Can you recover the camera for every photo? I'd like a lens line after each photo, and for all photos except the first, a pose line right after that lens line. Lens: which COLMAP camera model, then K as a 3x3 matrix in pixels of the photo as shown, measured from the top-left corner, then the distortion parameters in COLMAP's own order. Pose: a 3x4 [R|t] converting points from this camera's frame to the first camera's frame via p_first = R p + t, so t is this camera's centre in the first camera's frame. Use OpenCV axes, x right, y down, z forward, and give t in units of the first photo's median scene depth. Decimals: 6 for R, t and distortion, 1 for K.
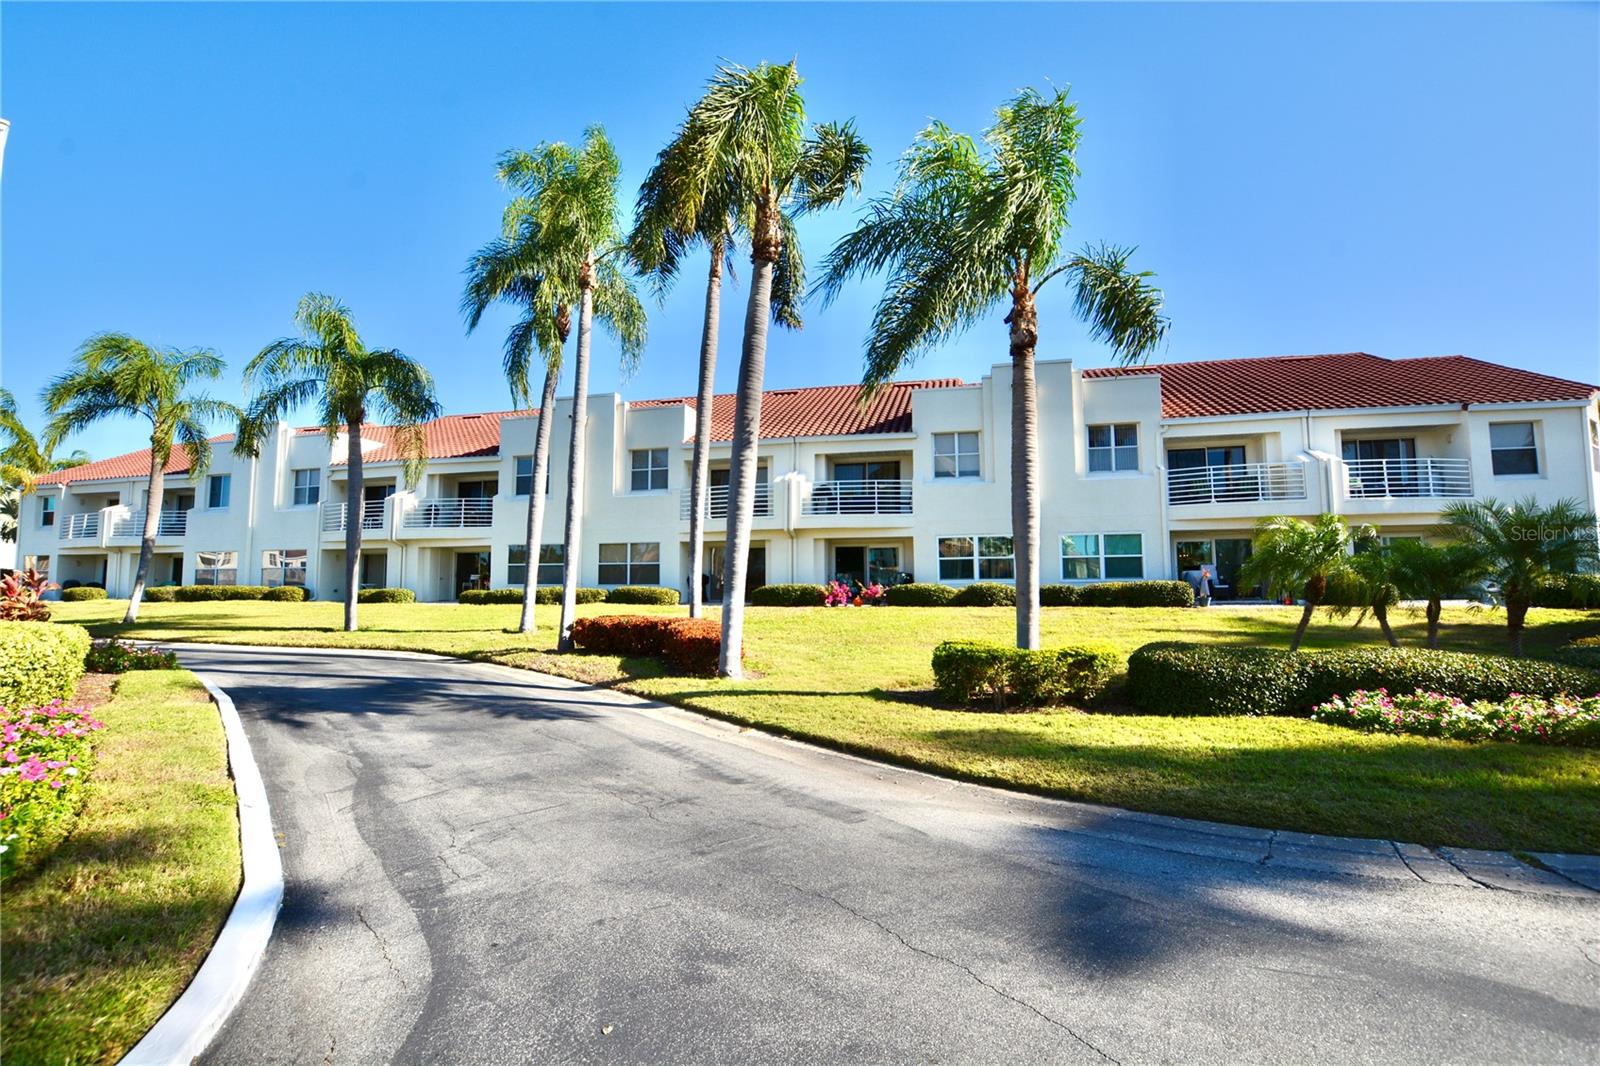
lens RADIAL K [[702.5, 0, 803.6], [0, 702.5, 533.2], [0, 0, 1]] dist [-0.045845, 0.008613]
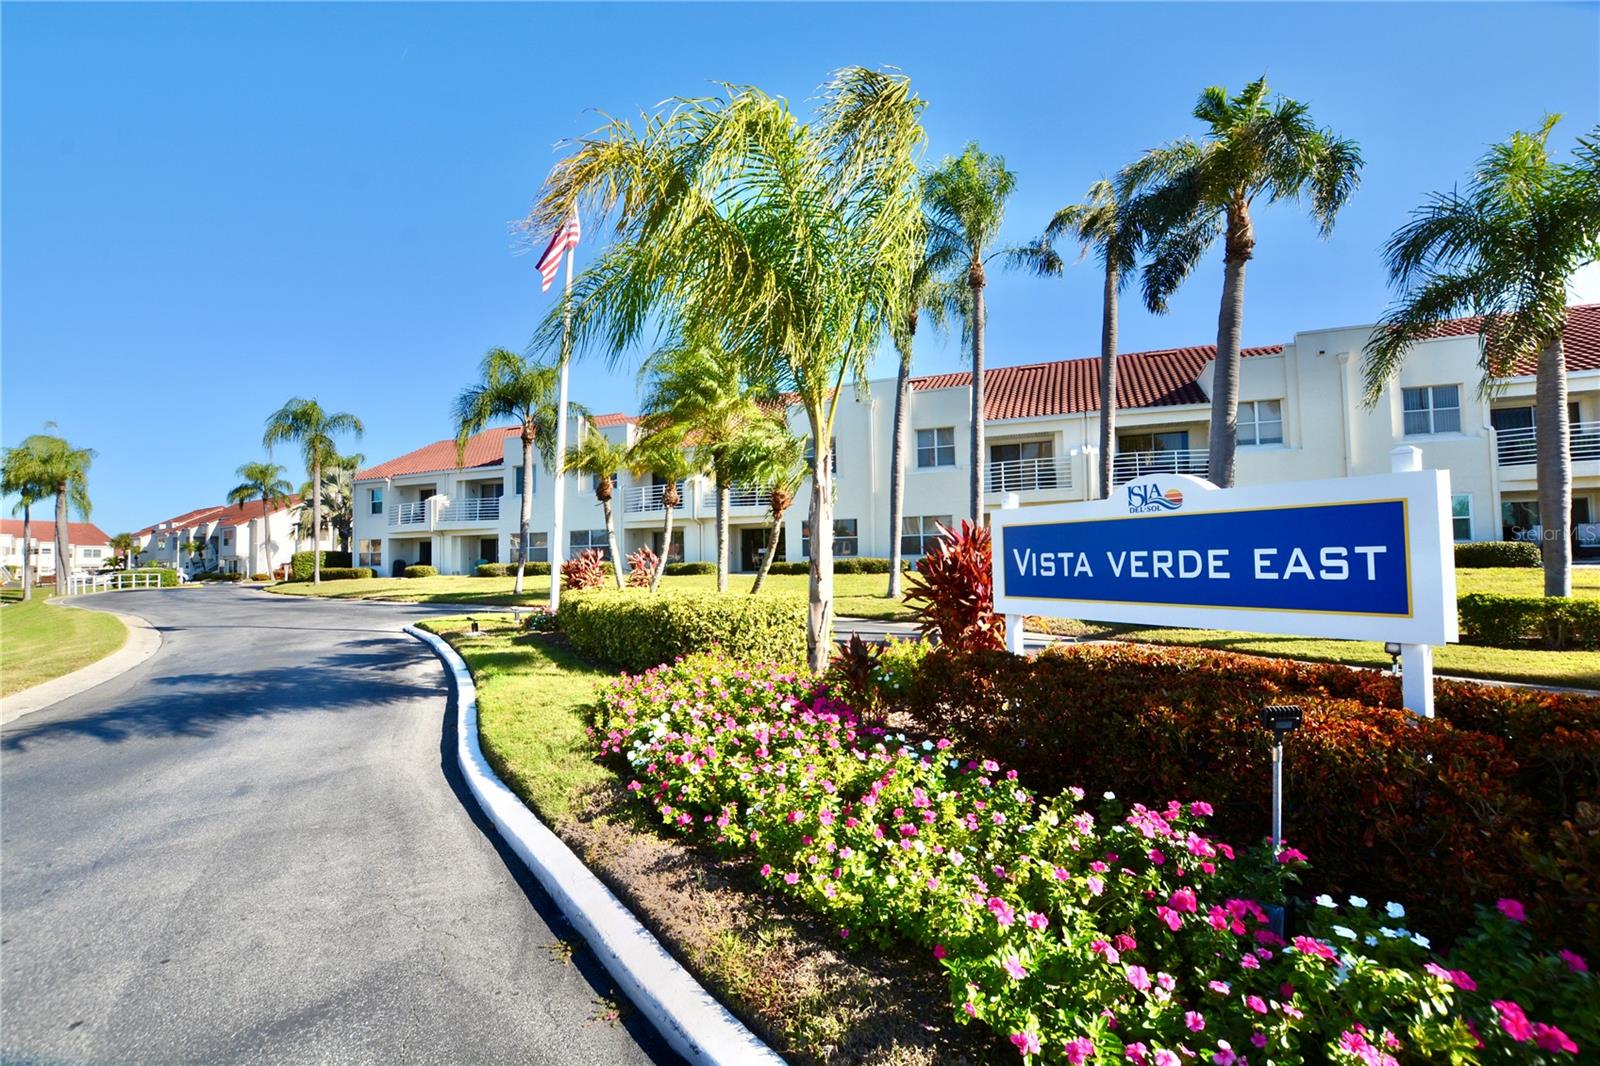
lens RADIAL K [[702.5, 0, 803.6], [0, 702.5, 533.2], [0, 0, 1]] dist [-0.045845, 0.008613]
pose [[0.987457, -0.019421, -0.156692, -0.556957], [0.025695, 0.998943, 0.038117, -0.012181], [0.155786, -0.041665, 0.986912, -0.205559]]
